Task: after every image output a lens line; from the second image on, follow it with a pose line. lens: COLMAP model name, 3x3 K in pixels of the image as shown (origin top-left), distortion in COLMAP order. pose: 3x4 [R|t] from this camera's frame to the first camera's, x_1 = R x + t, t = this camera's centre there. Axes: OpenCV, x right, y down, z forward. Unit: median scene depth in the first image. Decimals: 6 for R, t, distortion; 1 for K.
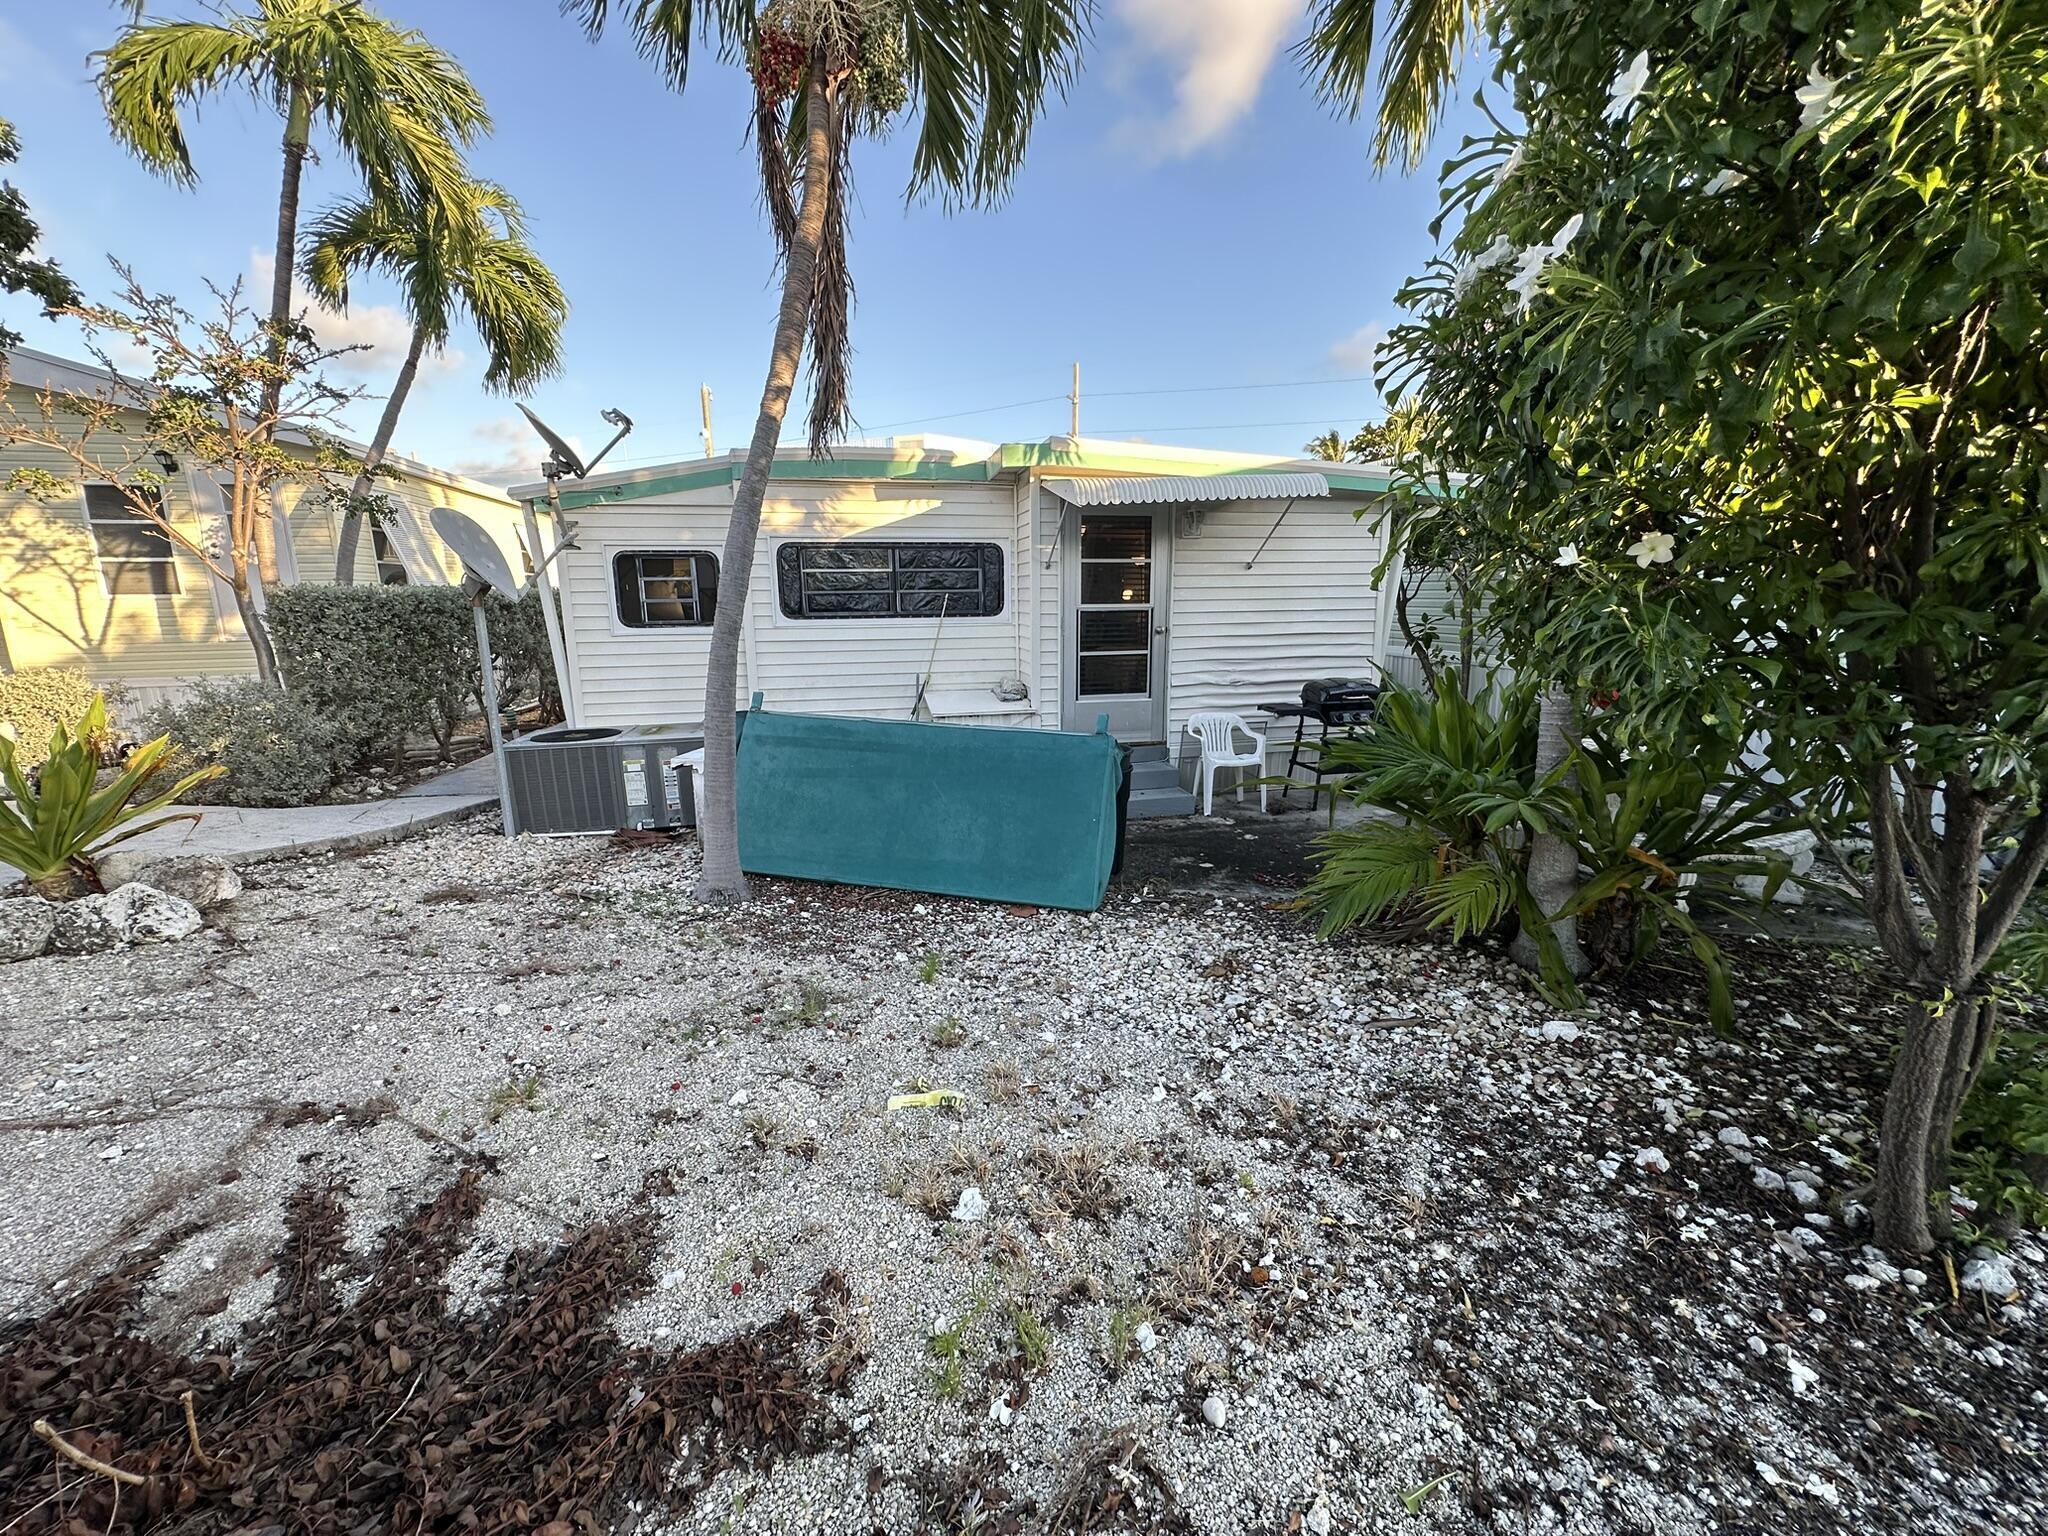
lens RADIAL K [[817.5, 0, 1029.4], [0, 817.5, 773.1], [0, 0, 1]] dist [-0.001991, 0.000387]
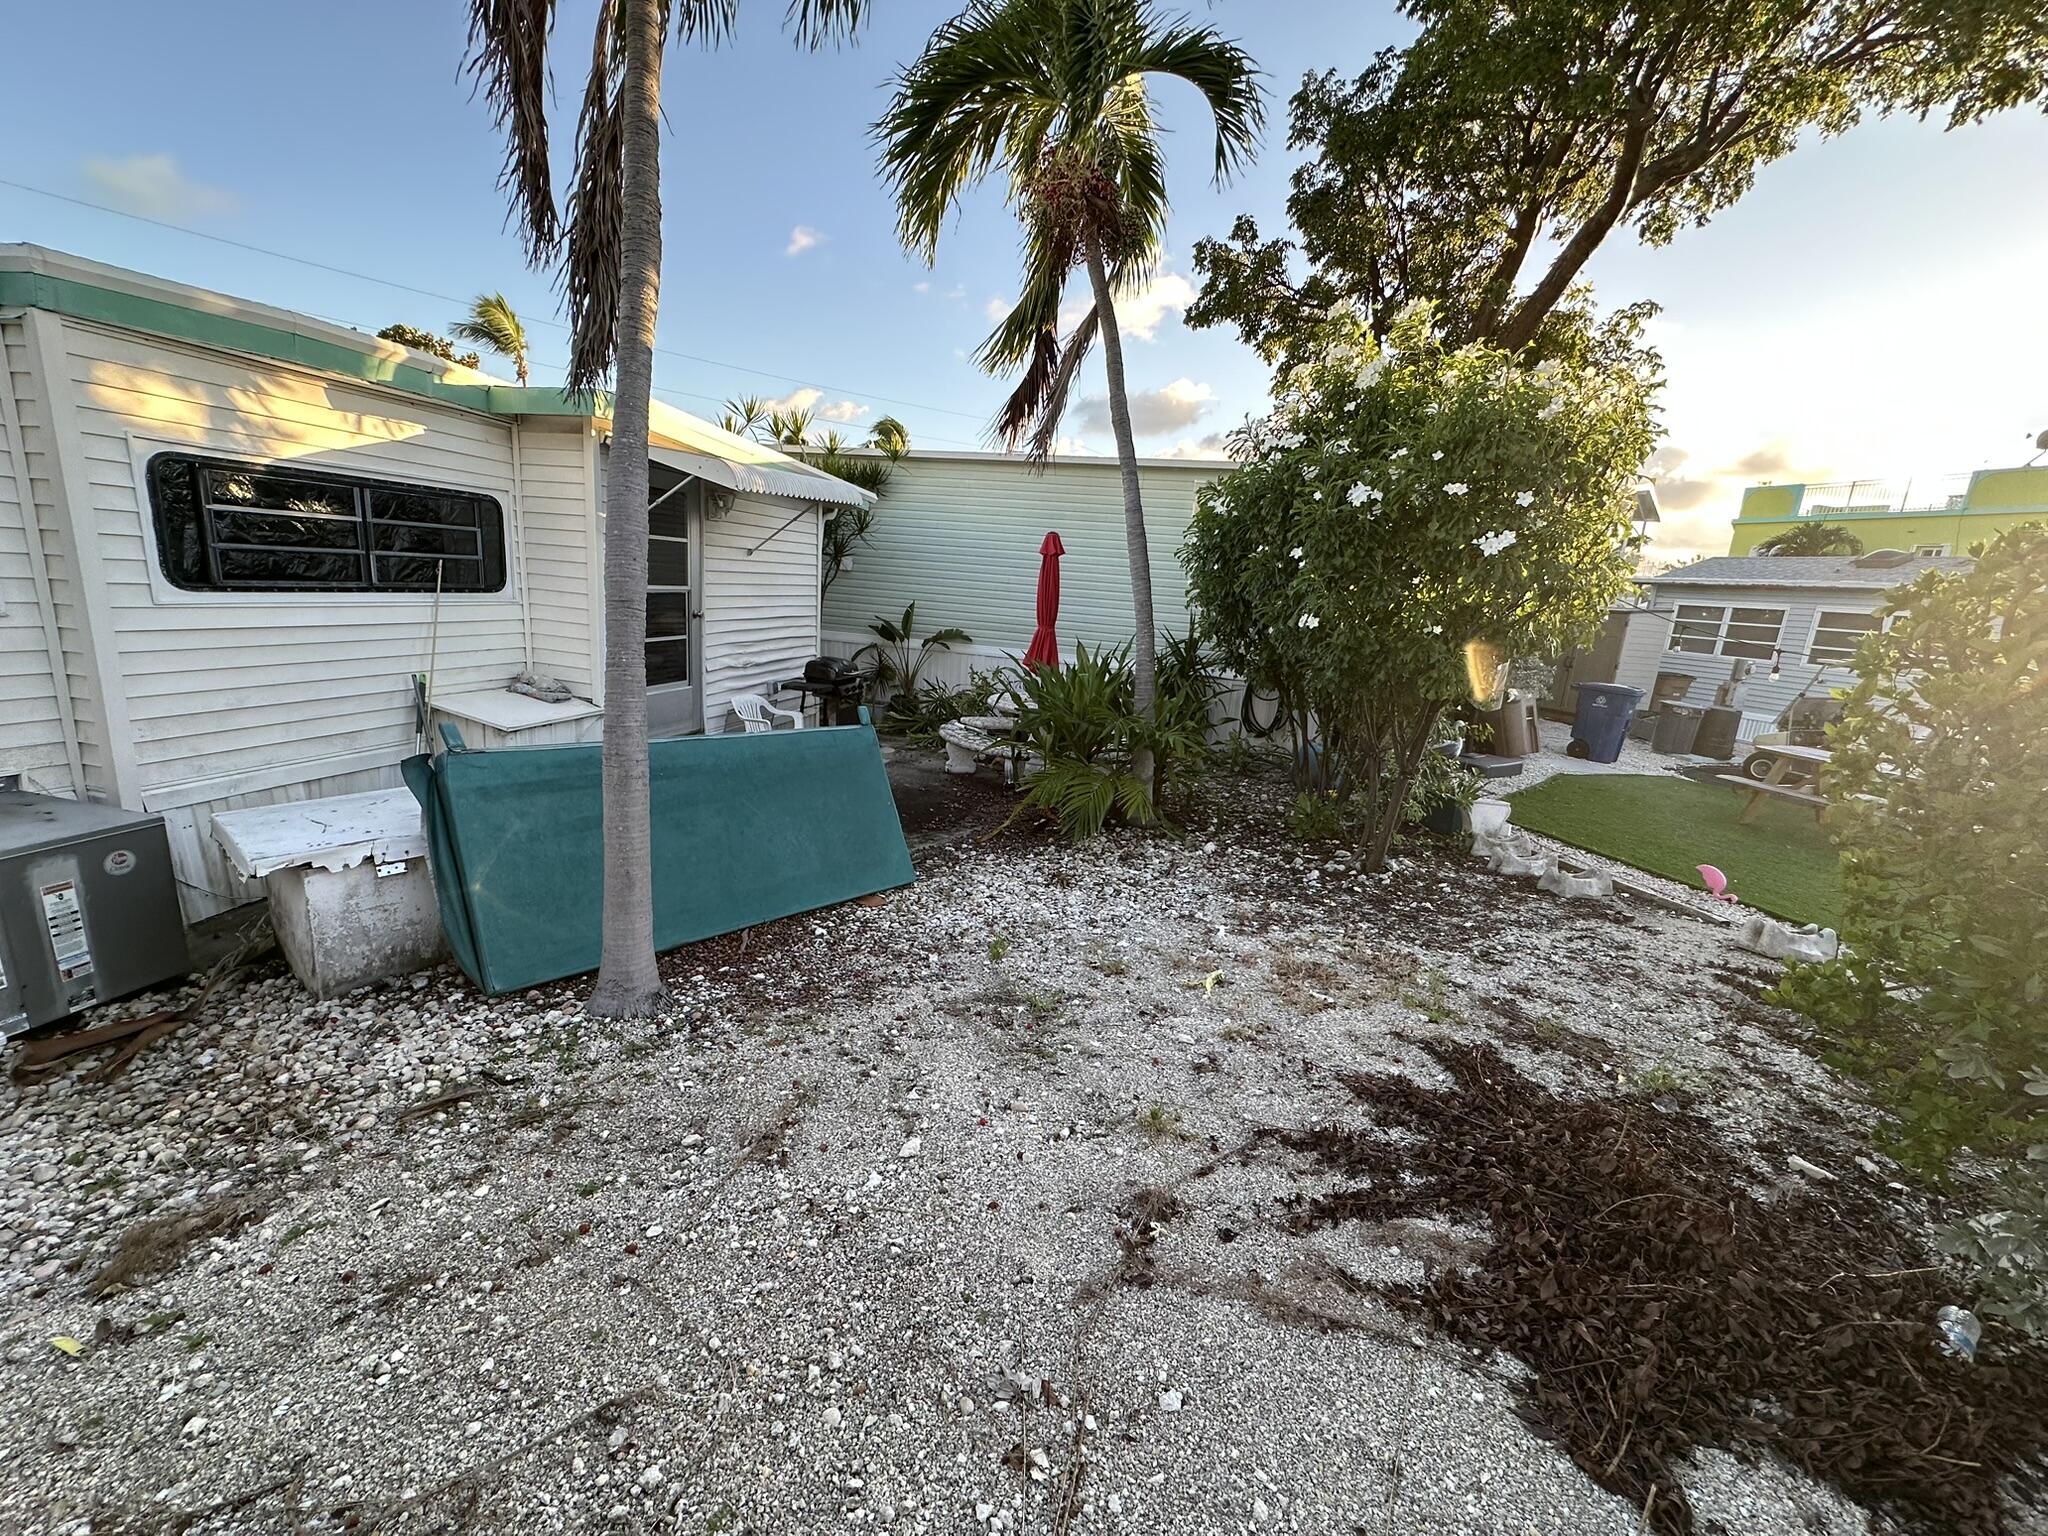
lens RADIAL K [[817.5, 0, 1028.3], [0, 817.5, 768.7], [0, 0, 1]] dist [-0.001991, 0.000387]
pose [[0.434722, -0.160345, 0.886175, -0.918478], [0.115047, 0.985847, 0.121942, -0.114248], [-0.893186, 0.048941, 0.447016, 0.393003]]
